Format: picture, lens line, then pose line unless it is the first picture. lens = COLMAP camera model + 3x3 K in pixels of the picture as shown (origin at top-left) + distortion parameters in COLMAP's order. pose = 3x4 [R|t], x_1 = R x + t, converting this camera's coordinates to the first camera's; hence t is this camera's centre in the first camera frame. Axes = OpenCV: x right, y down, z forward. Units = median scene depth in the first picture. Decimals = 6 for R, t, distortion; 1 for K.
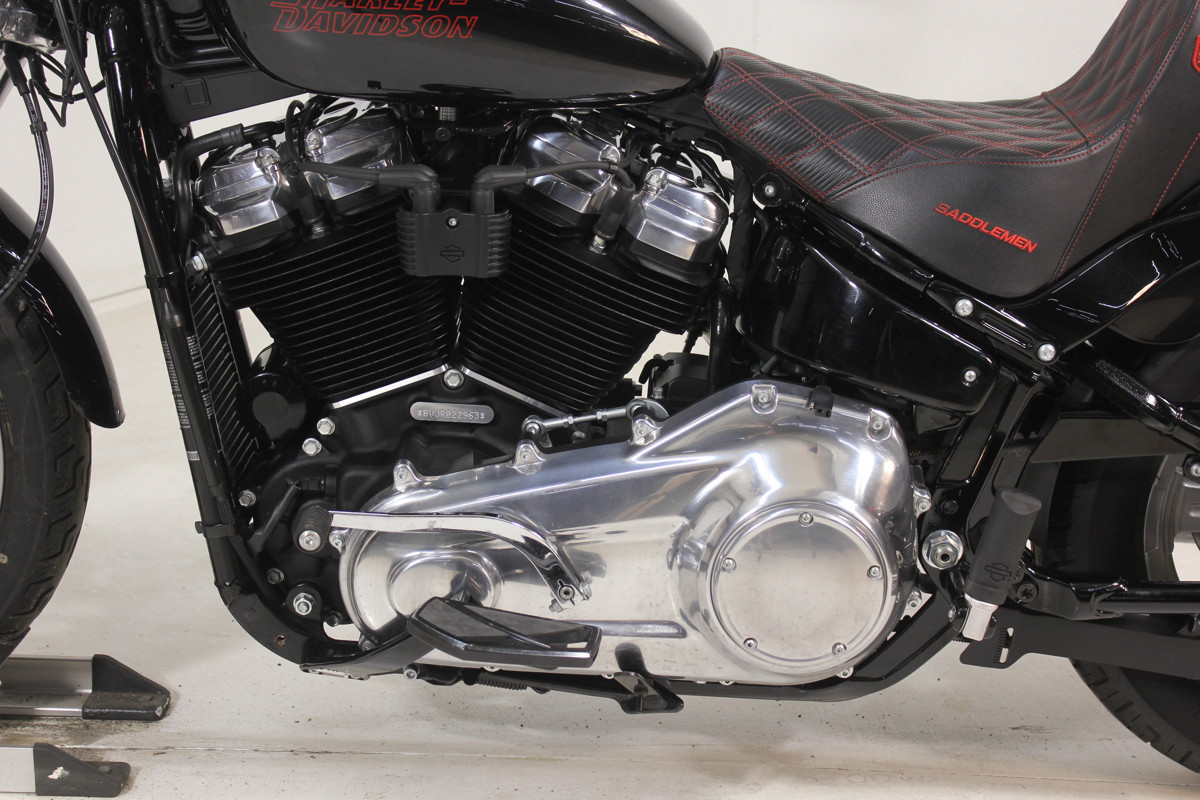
lens RADIAL K [[2076.5, 0, 600.0], [0, 2076.5, 400.0], [0, 0, 1]] dist [0.013164, 0.080838]
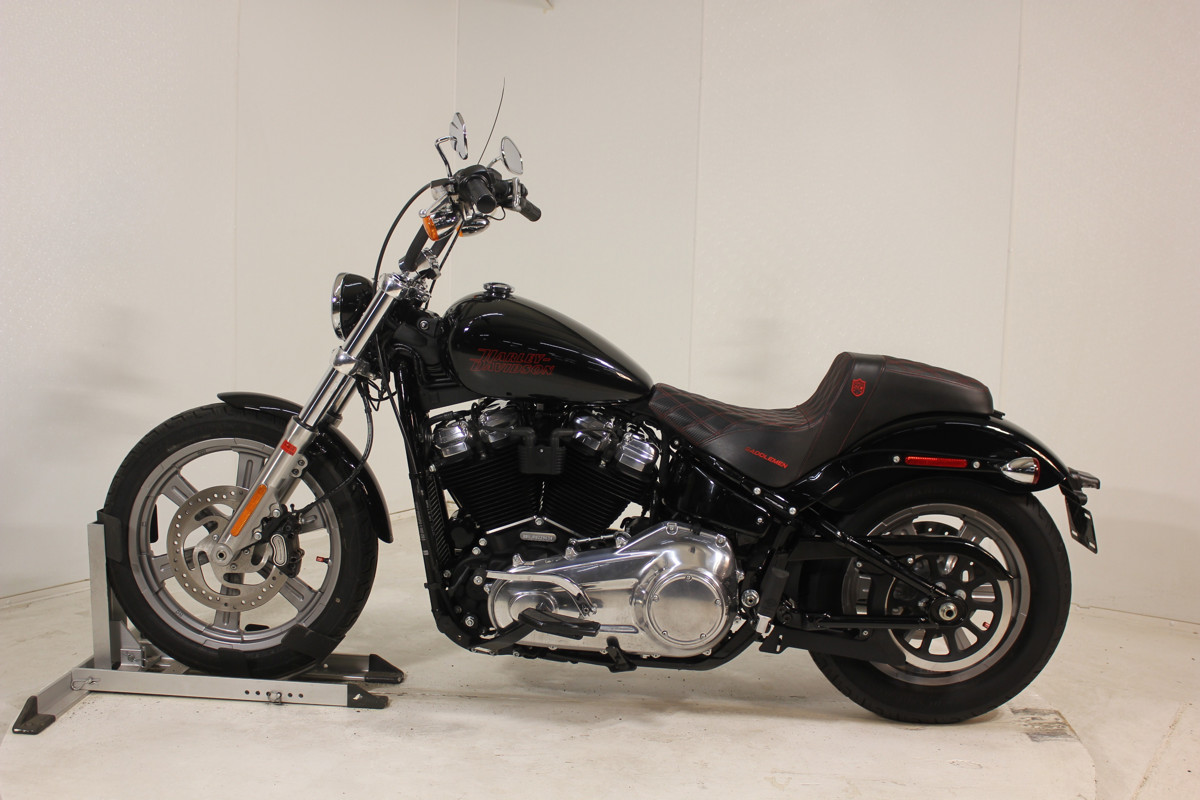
lens RADIAL K [[1301.4, 0, 600.0], [0, 1301.4, 400.0], [0, 0, 1]] dist [-0.089638, 0.019841]
pose [[0.999742, 0.017358, -0.014619, 0.016164], [-0.019743, 0.982886, -0.183155, 0.122921], [0.011189, 0.183397, 0.982975, -0.453214]]
